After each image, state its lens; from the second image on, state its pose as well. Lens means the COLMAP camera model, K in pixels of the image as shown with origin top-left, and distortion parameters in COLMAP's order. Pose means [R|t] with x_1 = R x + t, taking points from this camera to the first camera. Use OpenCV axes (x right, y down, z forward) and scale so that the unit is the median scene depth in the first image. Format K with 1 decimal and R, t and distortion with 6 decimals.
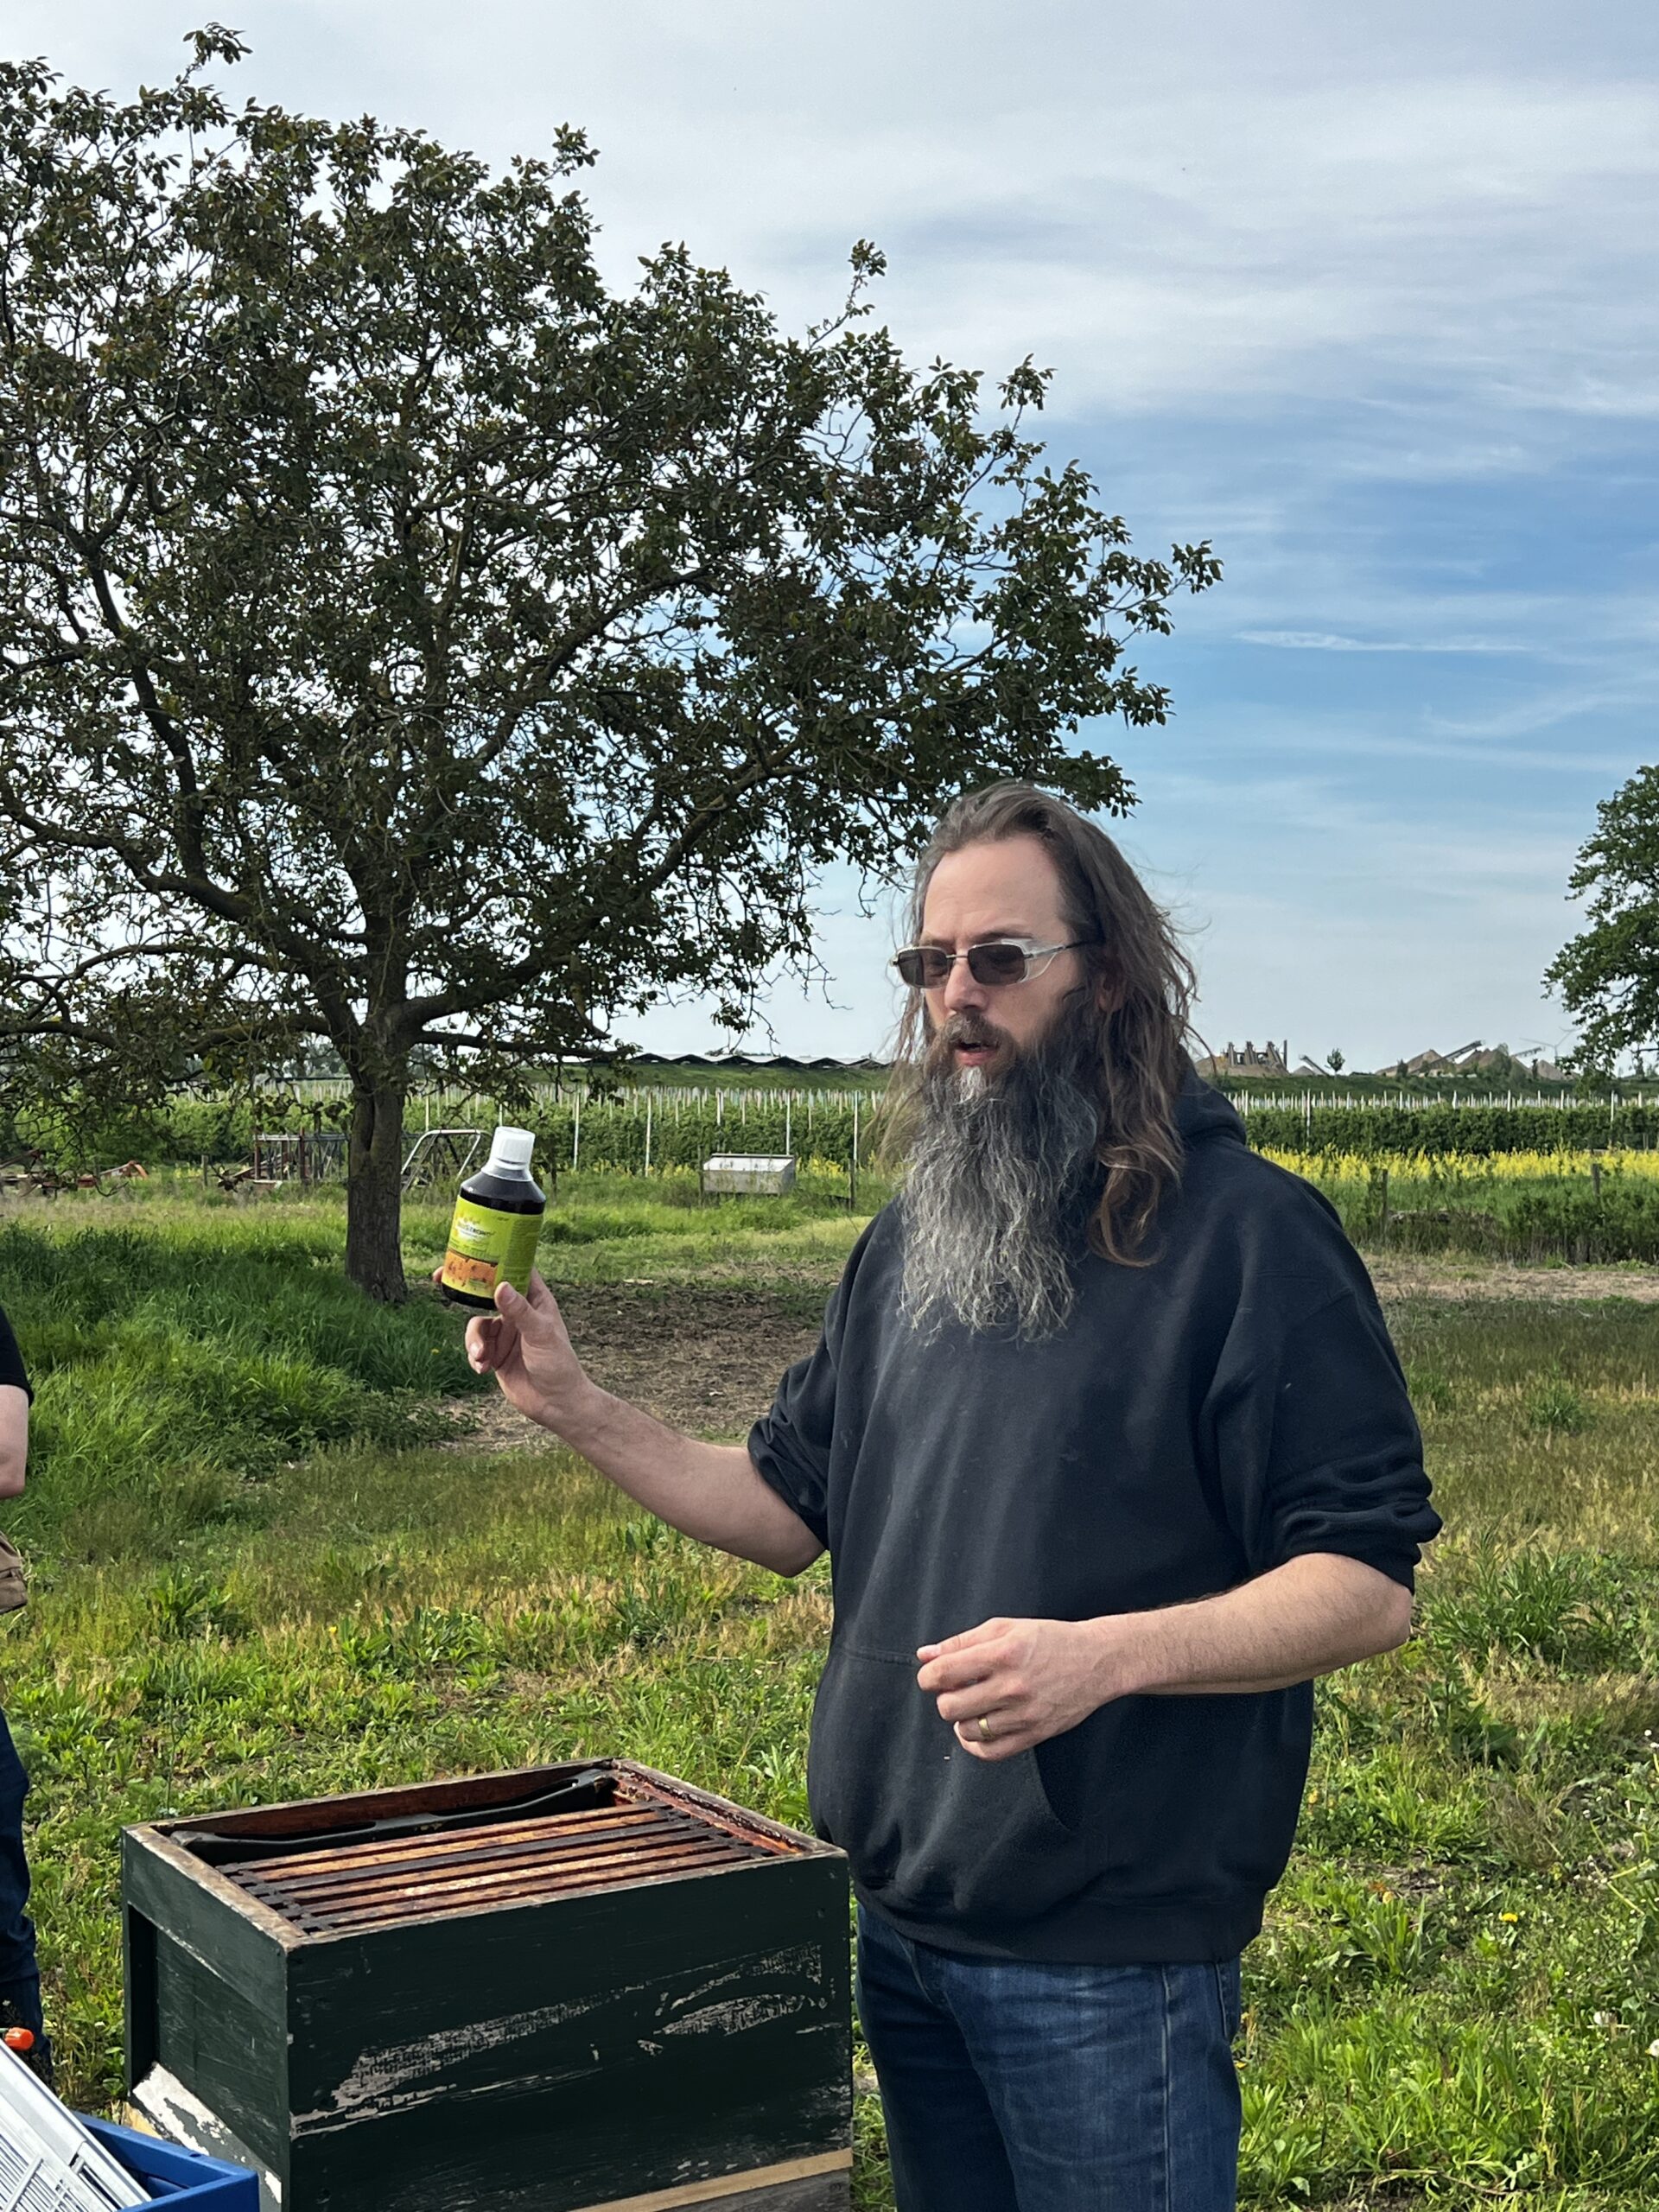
lens RADIAL K [[2885.1, 0, 829.5], [0, 2885.1, 1106.0], [0, 0, 1]] dist [0.019429, -0.008662]
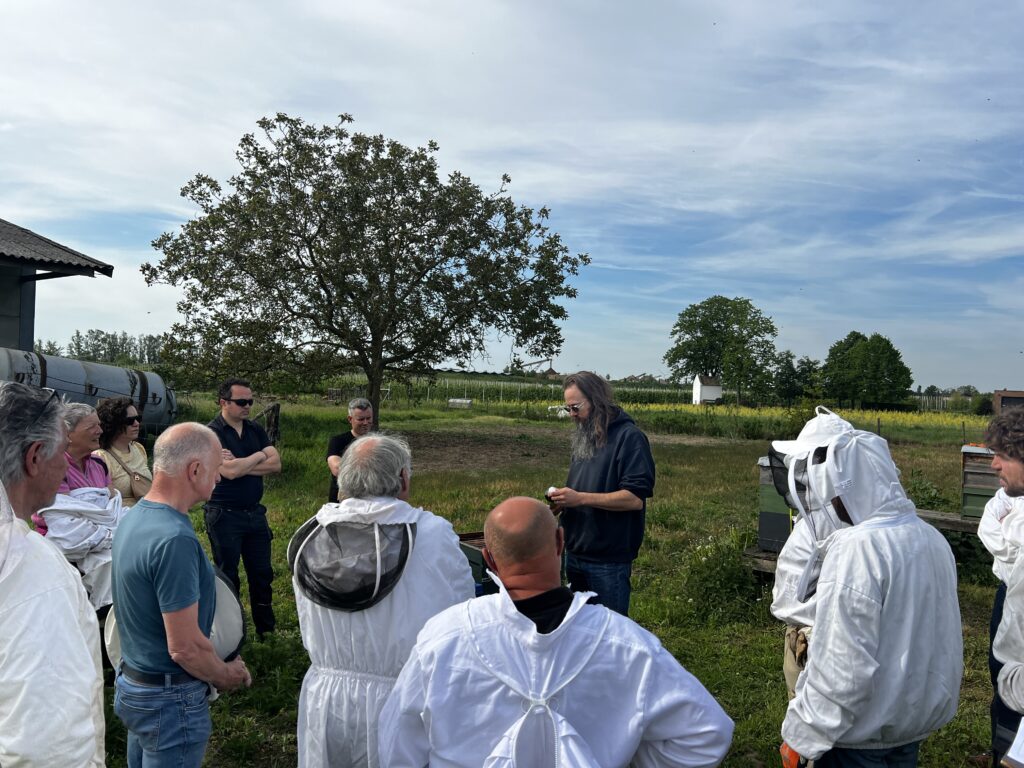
lens RADIAL K [[811.1, 0, 512.0], [0, 811.1, 384.0], [0, 0, 1]] dist [0.022970, -0.005353]
pose [[0.997211, 0.036987, 0.064818, -0.040264], [-0.037414, 0.999285, 0.005394, -0.014442], [-0.064572, -0.007804, 0.997883, -0.122236]]
